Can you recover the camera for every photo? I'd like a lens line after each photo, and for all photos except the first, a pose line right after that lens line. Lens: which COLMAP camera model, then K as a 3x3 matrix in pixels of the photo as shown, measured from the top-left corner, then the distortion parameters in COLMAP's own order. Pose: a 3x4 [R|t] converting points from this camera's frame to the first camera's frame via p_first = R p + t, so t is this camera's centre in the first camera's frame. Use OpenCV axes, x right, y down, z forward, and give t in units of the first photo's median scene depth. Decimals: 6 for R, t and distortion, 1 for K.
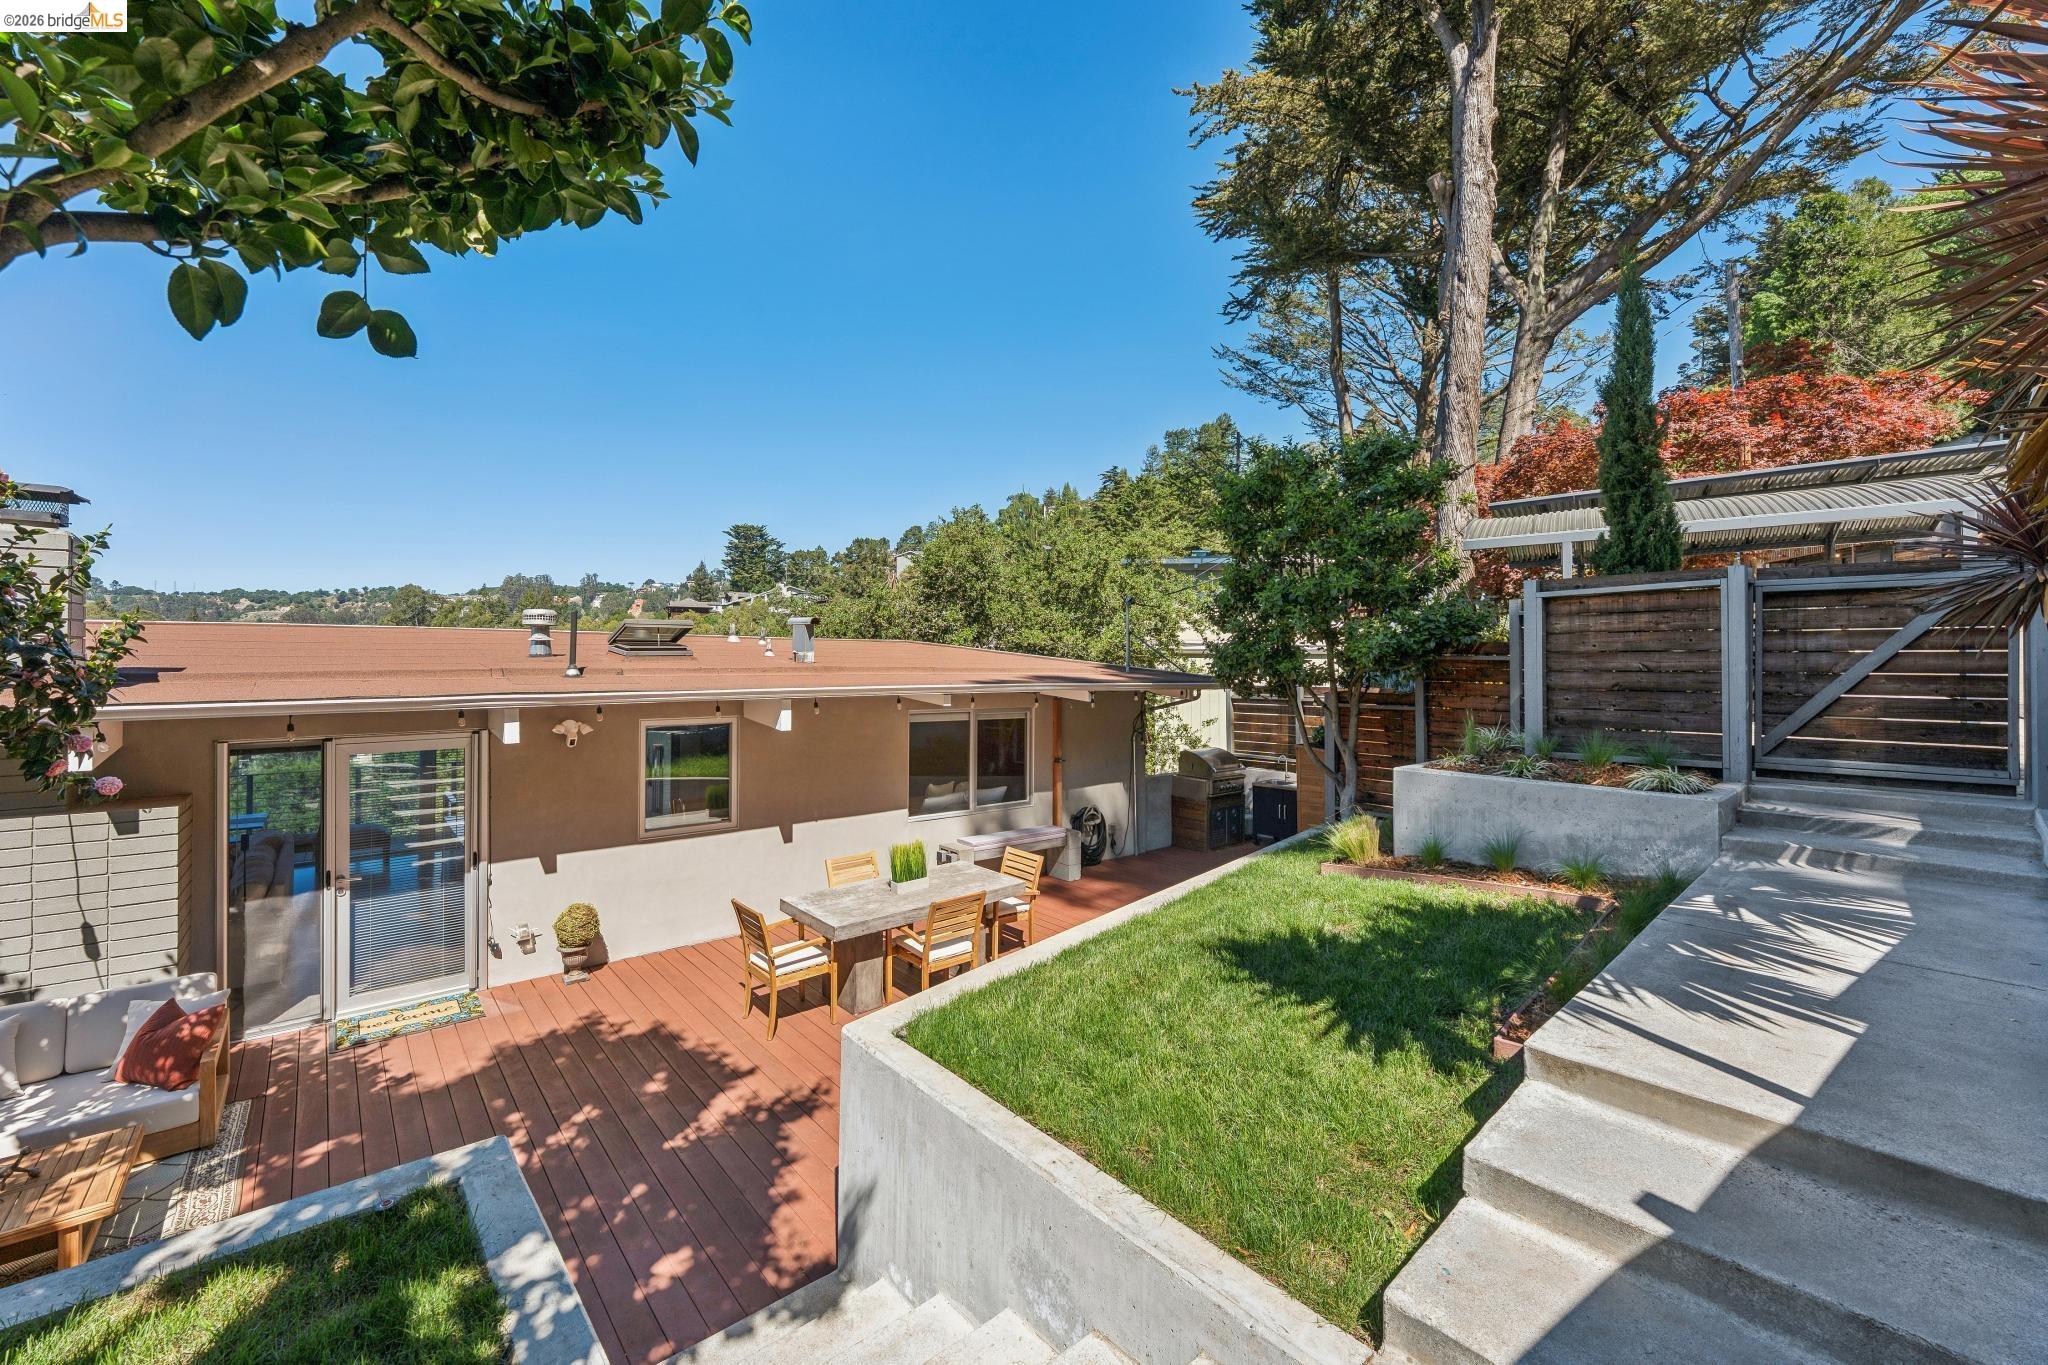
lens RADIAL K [[844.0, 0, 1016.9], [0, 844.0, 662.5], [0, 0, 1]] dist [0.001081, -0.000154]
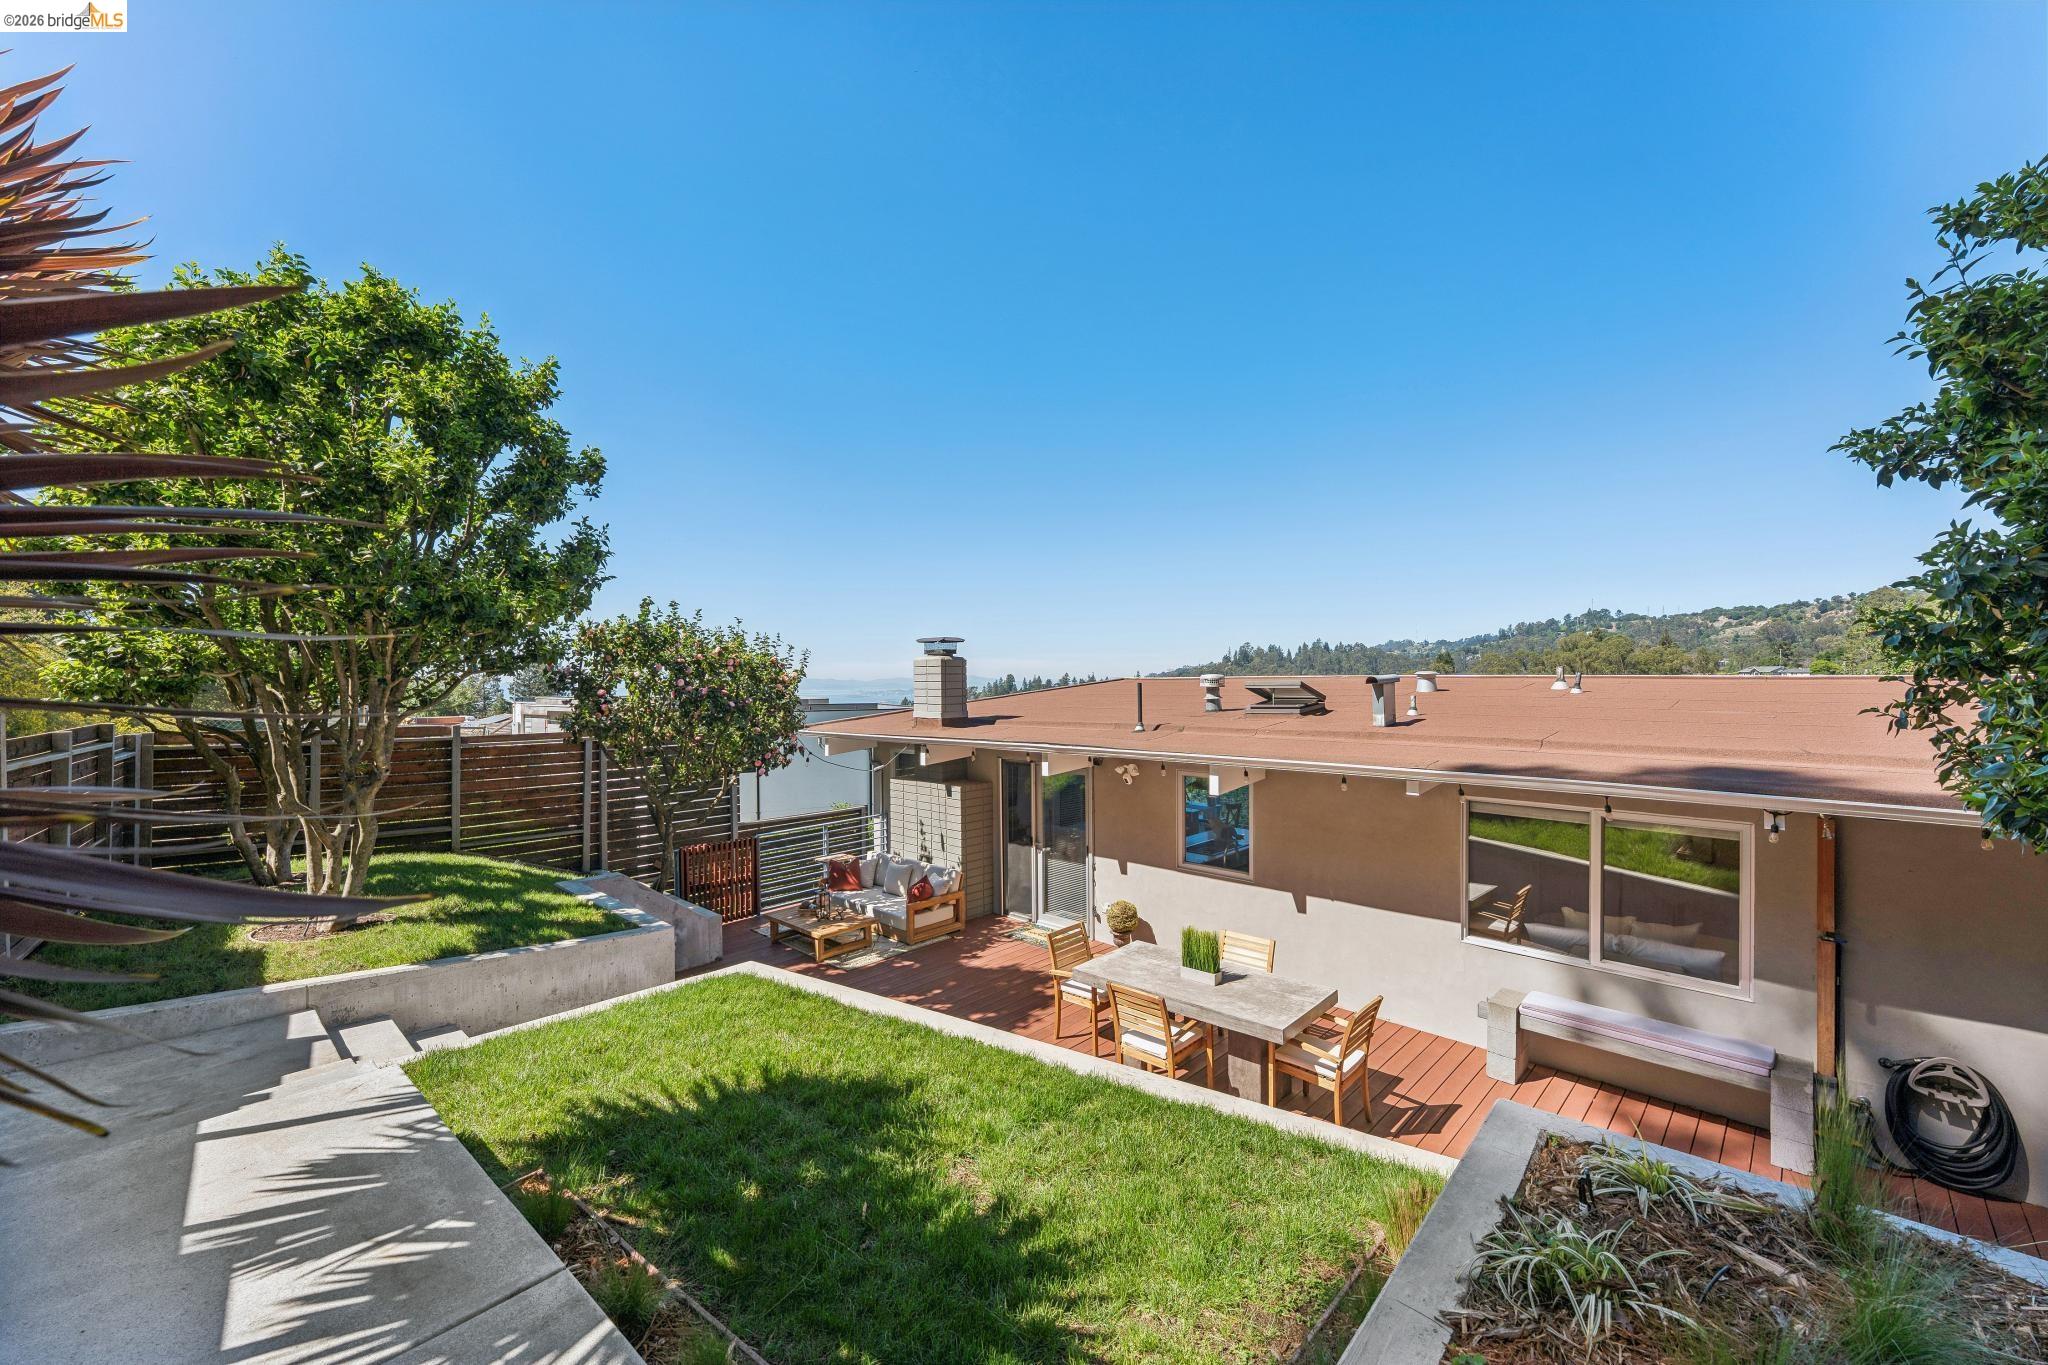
lens RADIAL K [[819.9, 0, 1011.5], [0, 819.9, 692.5], [0, 0, 1]] dist [0.002605, 0.000102]
pose [[0.101317, 0.013528, -0.994762, 0.532850], [0.006637, 0.999876, 0.014273, -0.046636], [0.994832, -0.008049, 0.101215, 0.487979]]
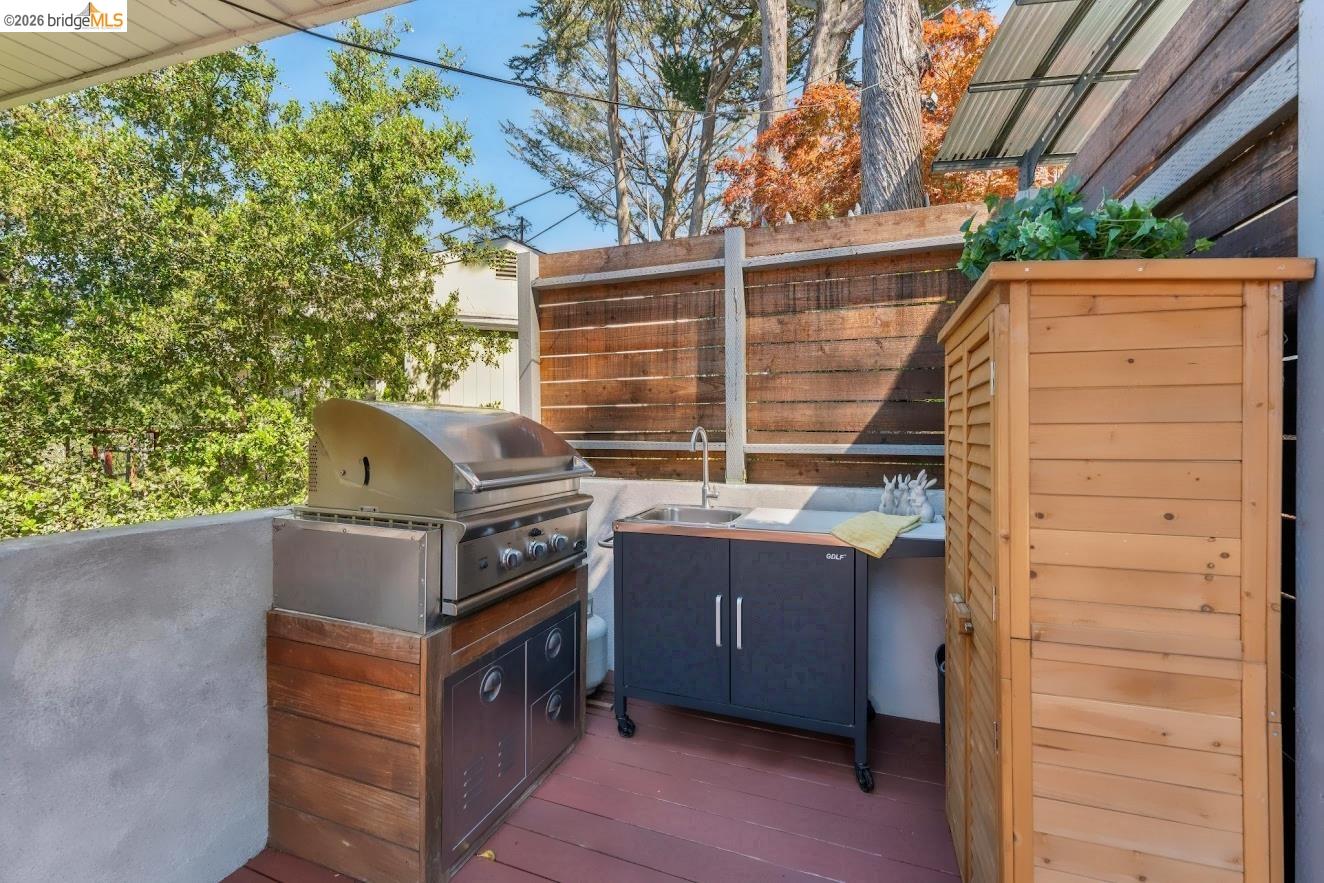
lens RADIAL K [[530.1, 0, 660.0], [0, 530.1, 440.6], [0, 0, 1]] dist [0.002605, 0.000102]
pose [[0.871470, -0.010155, 0.490344, 0.249730], [0.003903, 0.999898, 0.013772, 0.136407], [-0.490433, -0.010088, 0.871420, 1.016628]]
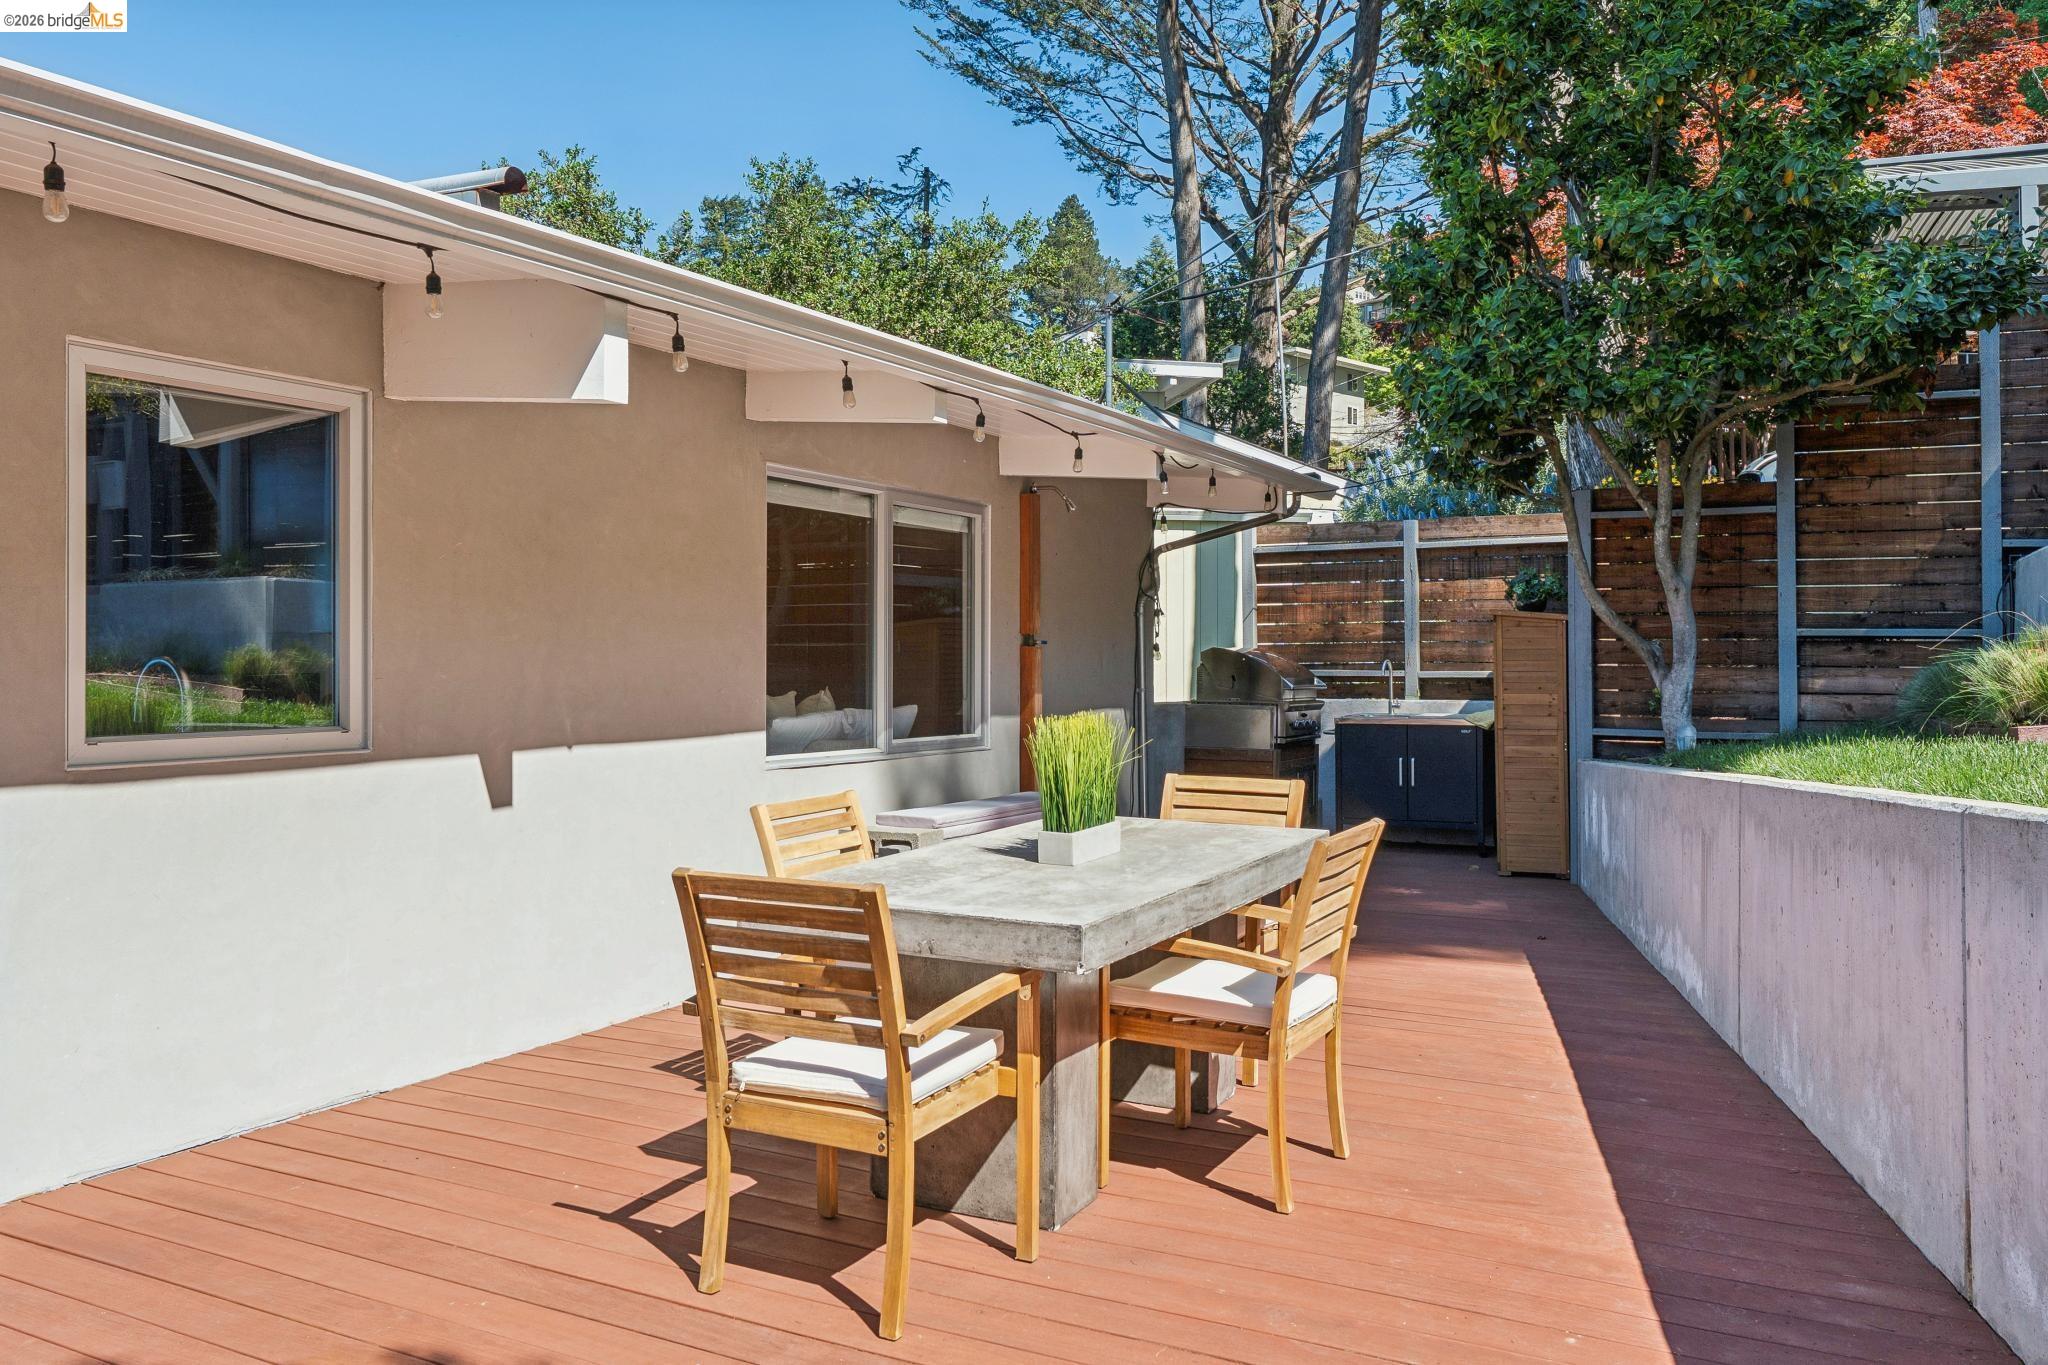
lens RADIAL K [[1601.4, 0, 1024.5], [0, 1601.4, 670.9], [0, 0, 1]] dist [-0.003264, -0.002074]
pose [[0.920907, -0.008073, 0.389700, -0.276390], [0.007690, 0.999967, 0.002541, 0.136582], [-0.389708, 0.000657, 0.920938, 0.299466]]
